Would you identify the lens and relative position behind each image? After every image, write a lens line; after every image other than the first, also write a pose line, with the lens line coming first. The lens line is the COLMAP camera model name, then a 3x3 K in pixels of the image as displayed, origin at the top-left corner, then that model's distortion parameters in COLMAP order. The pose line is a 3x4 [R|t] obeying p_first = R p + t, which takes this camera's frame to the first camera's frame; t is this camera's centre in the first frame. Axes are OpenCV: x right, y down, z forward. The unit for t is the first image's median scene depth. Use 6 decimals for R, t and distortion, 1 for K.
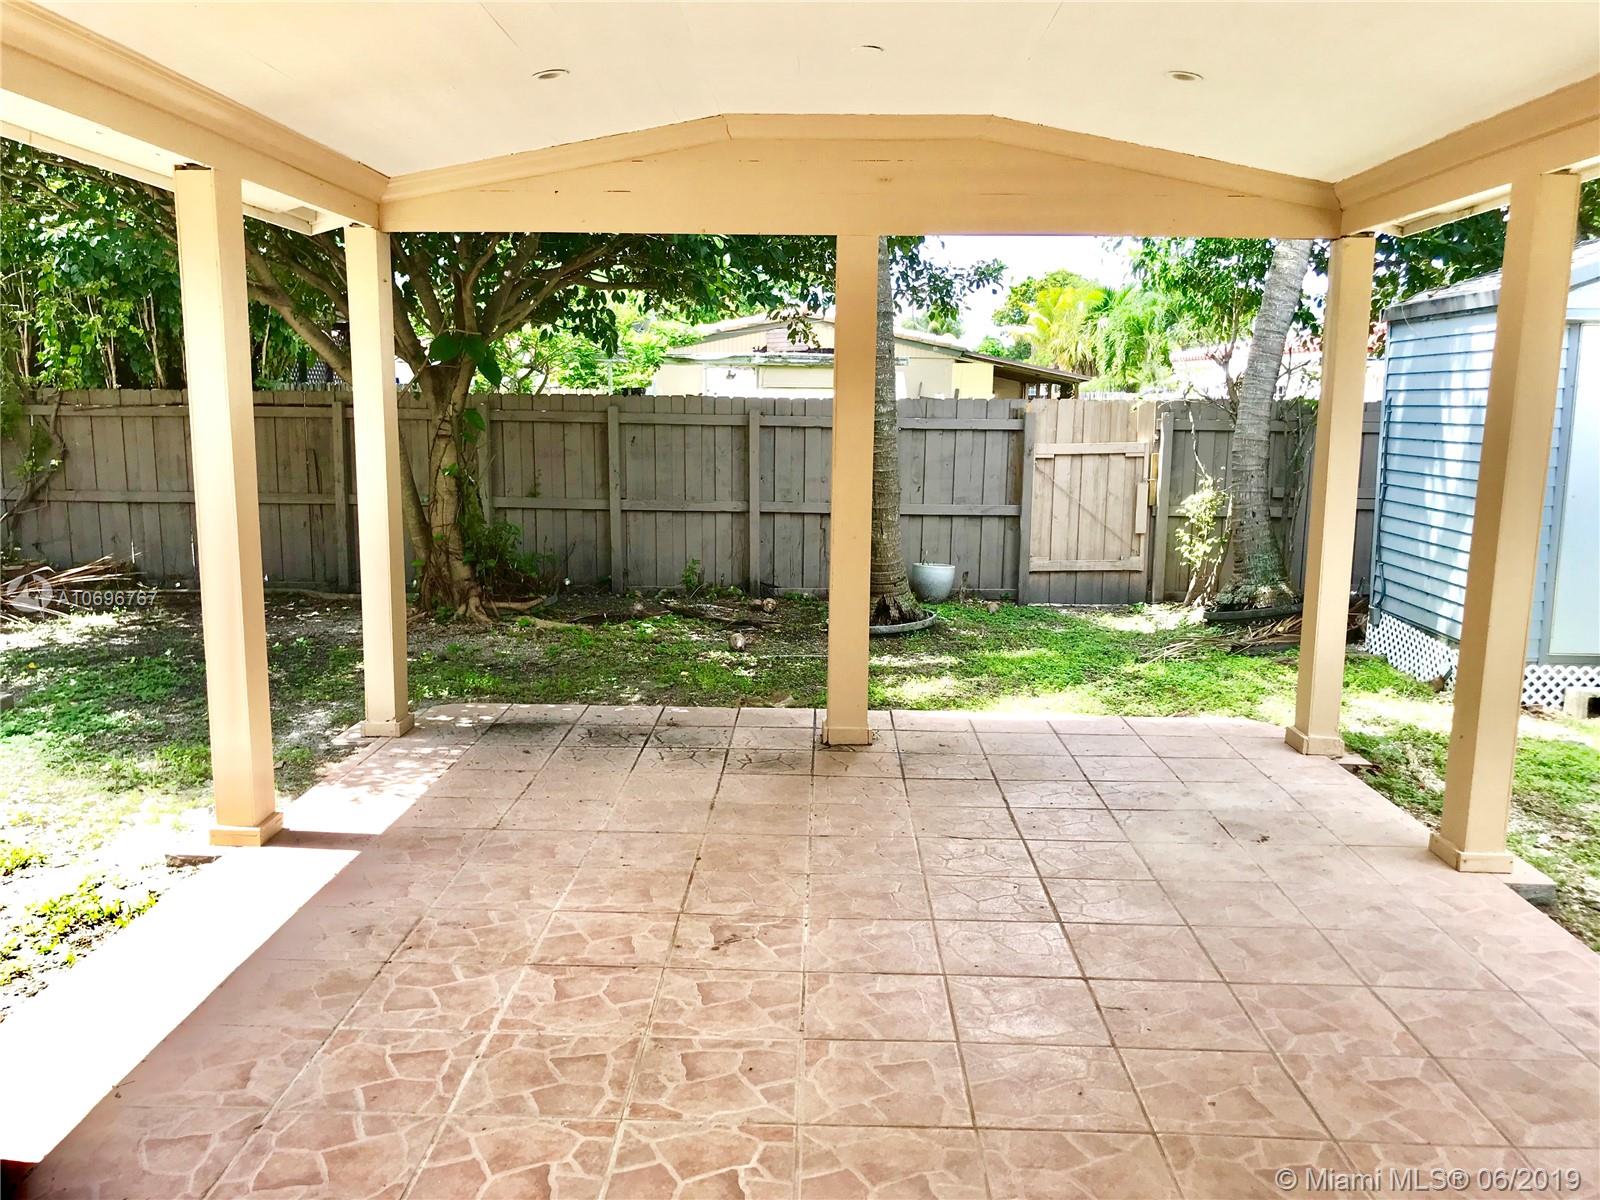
lens RADIAL K [[1327.9, 0, 800.7], [0, 1327.9, 604.5], [0, 0, 1]] dist [0.057940, -0.031845]
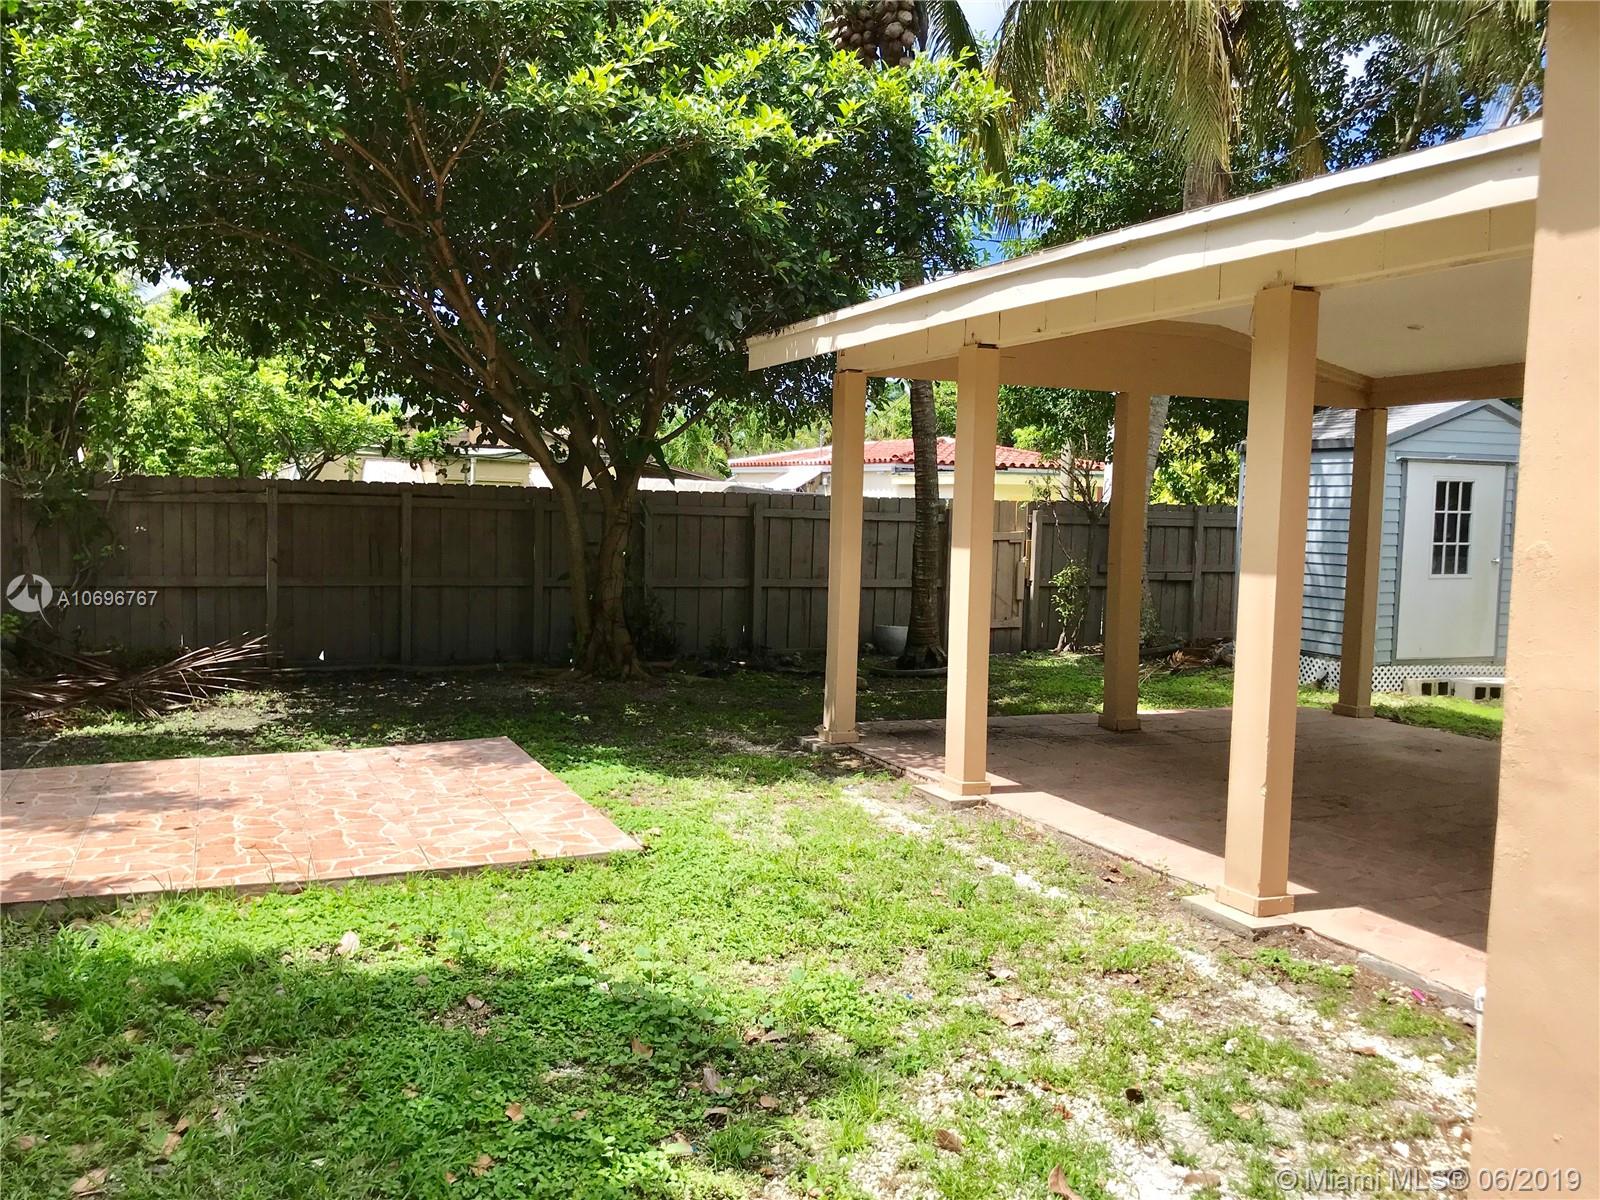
lens RADIAL K [[1327.9, 0, 790.0], [0, 1327.9, 595.7], [0, 0, 1]] dist [0.057940, -0.031845]
pose [[0.897148, -0.014933, 0.441477, -0.631148], [0.051132, 0.996221, -0.070211, 0.028286], [-0.438760, 0.085564, 0.894521, -0.107319]]
